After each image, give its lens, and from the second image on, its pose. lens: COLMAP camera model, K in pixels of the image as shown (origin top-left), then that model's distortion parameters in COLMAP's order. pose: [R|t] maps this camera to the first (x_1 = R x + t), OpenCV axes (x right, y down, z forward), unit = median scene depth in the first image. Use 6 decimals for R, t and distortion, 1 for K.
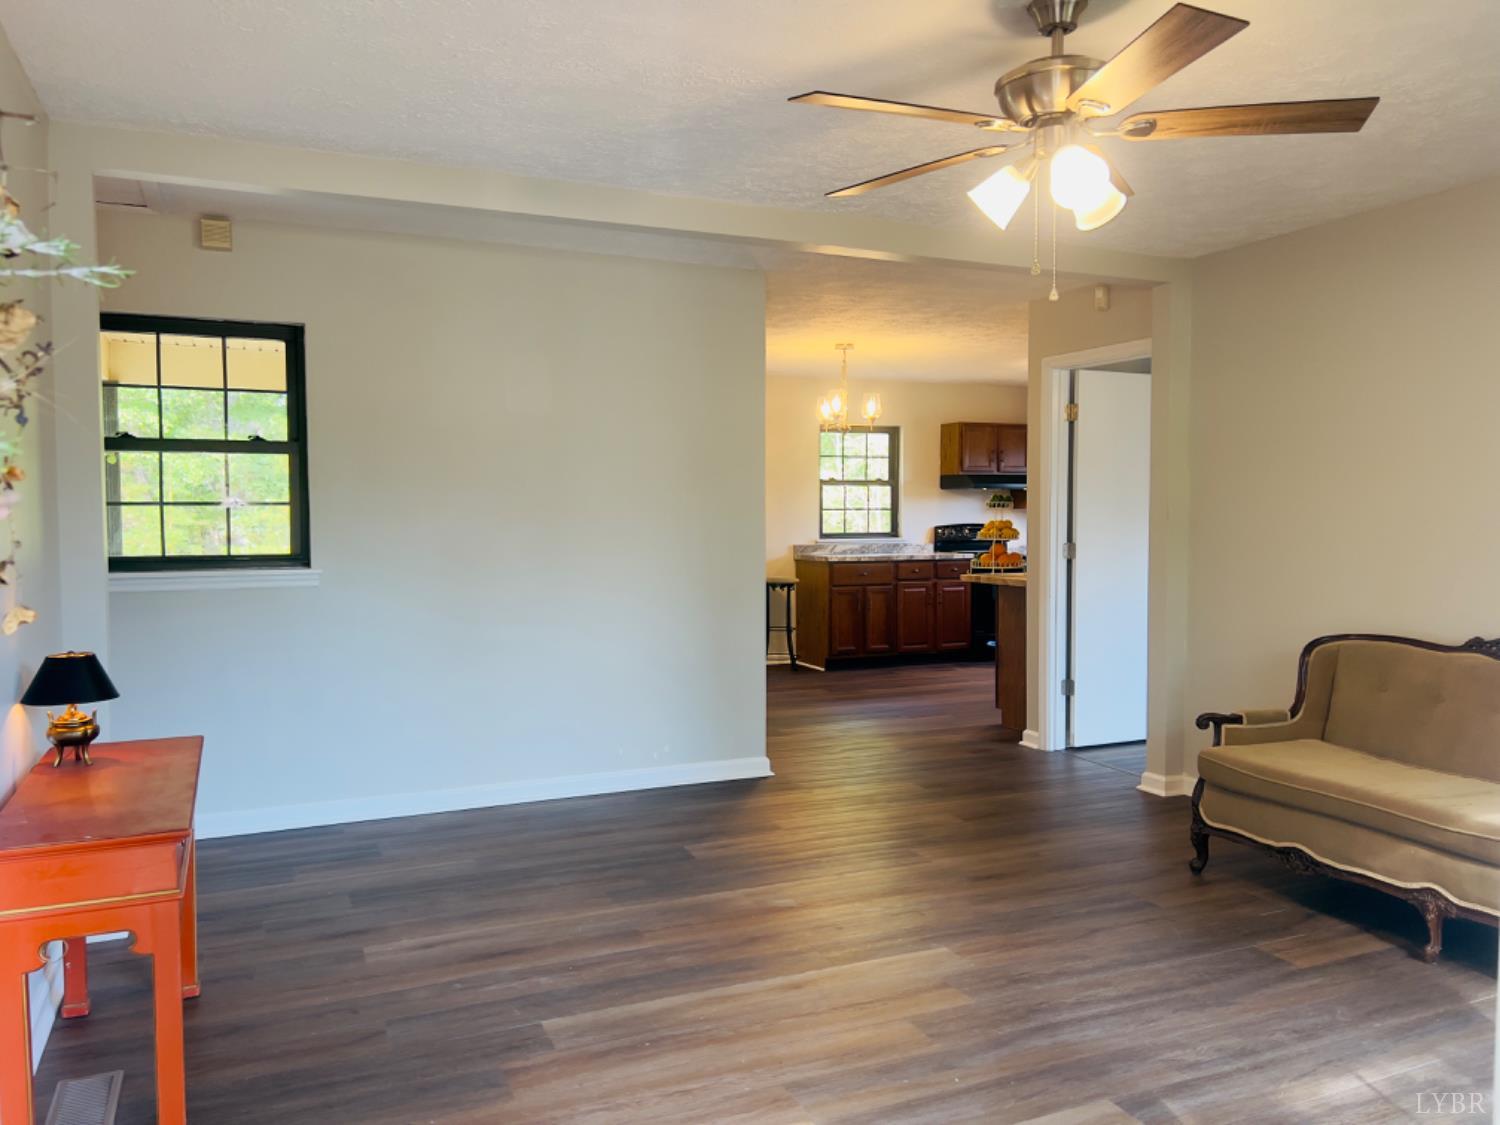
lens RADIAL K [[1141.3, 0, 750.0], [0, 1141.3, 562.5], [0, 0, 1]] dist [0.000599, 0.000354]
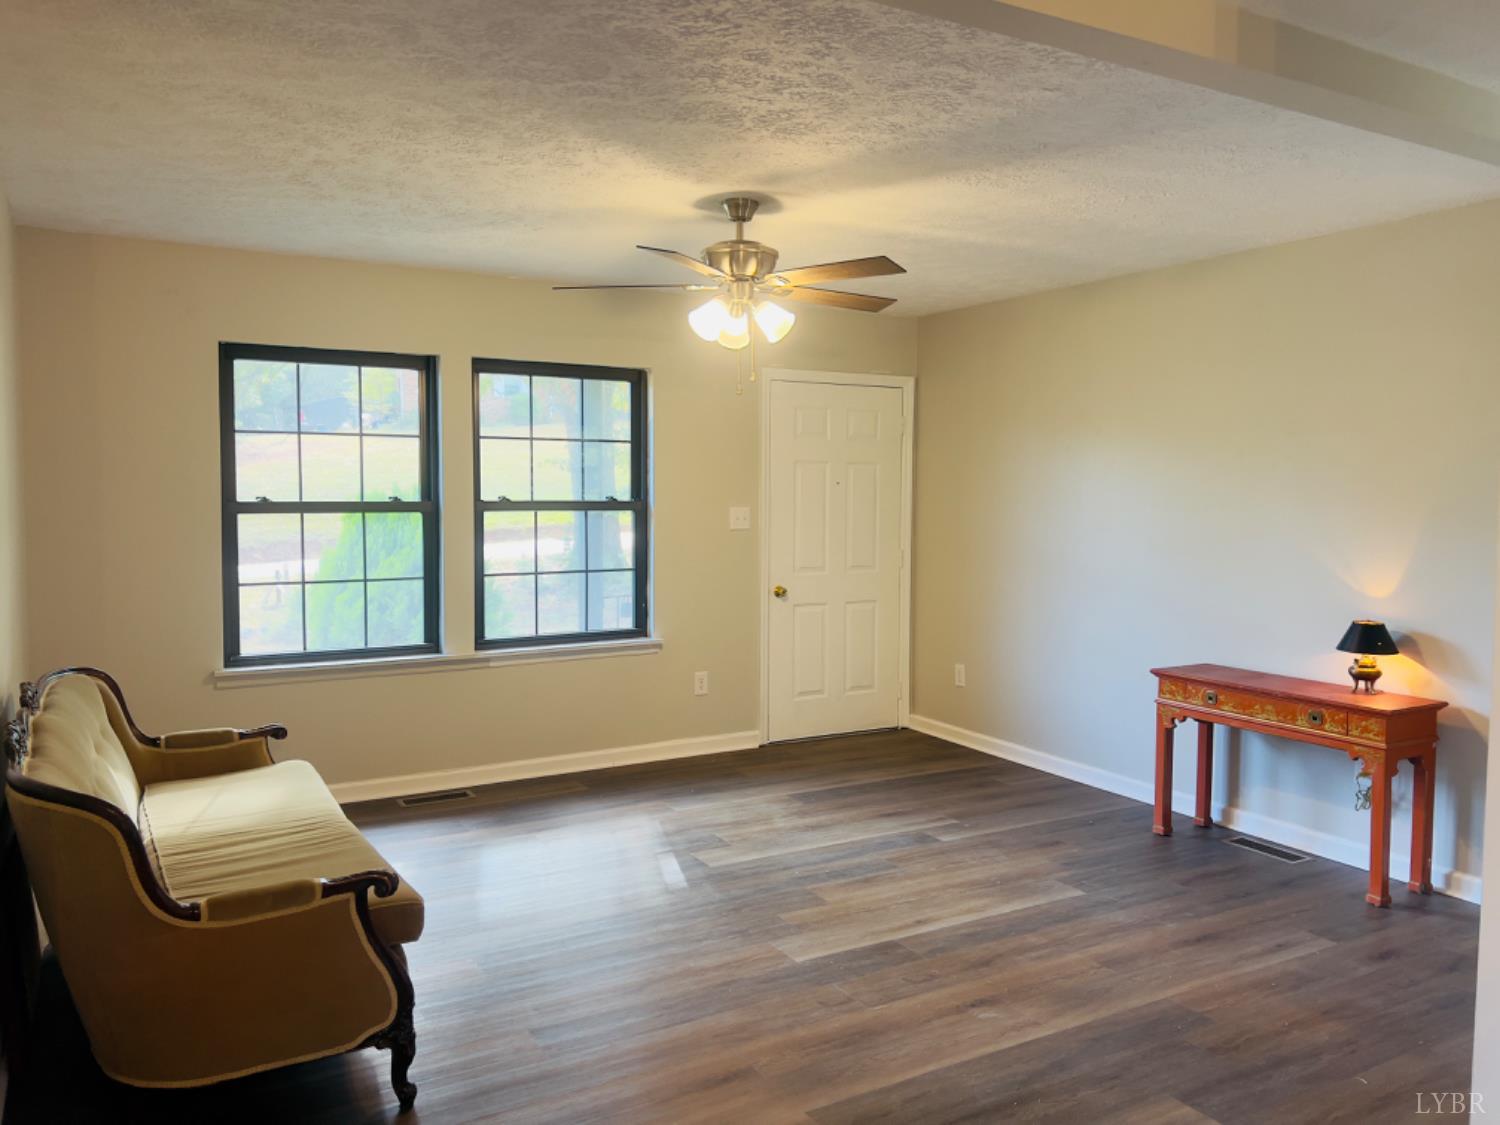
lens RADIAL K [[1141.3, 0, 750.0], [0, 1141.3, 562.5], [0, 0, 1]] dist [0.000599, 0.000354]
pose [[-0.995169, 0.004780, -0.098056, 0.335787], [-0.005797, 0.994211, 0.107292, -0.138906], [0.098001, 0.107342, -0.989380, 2.122788]]
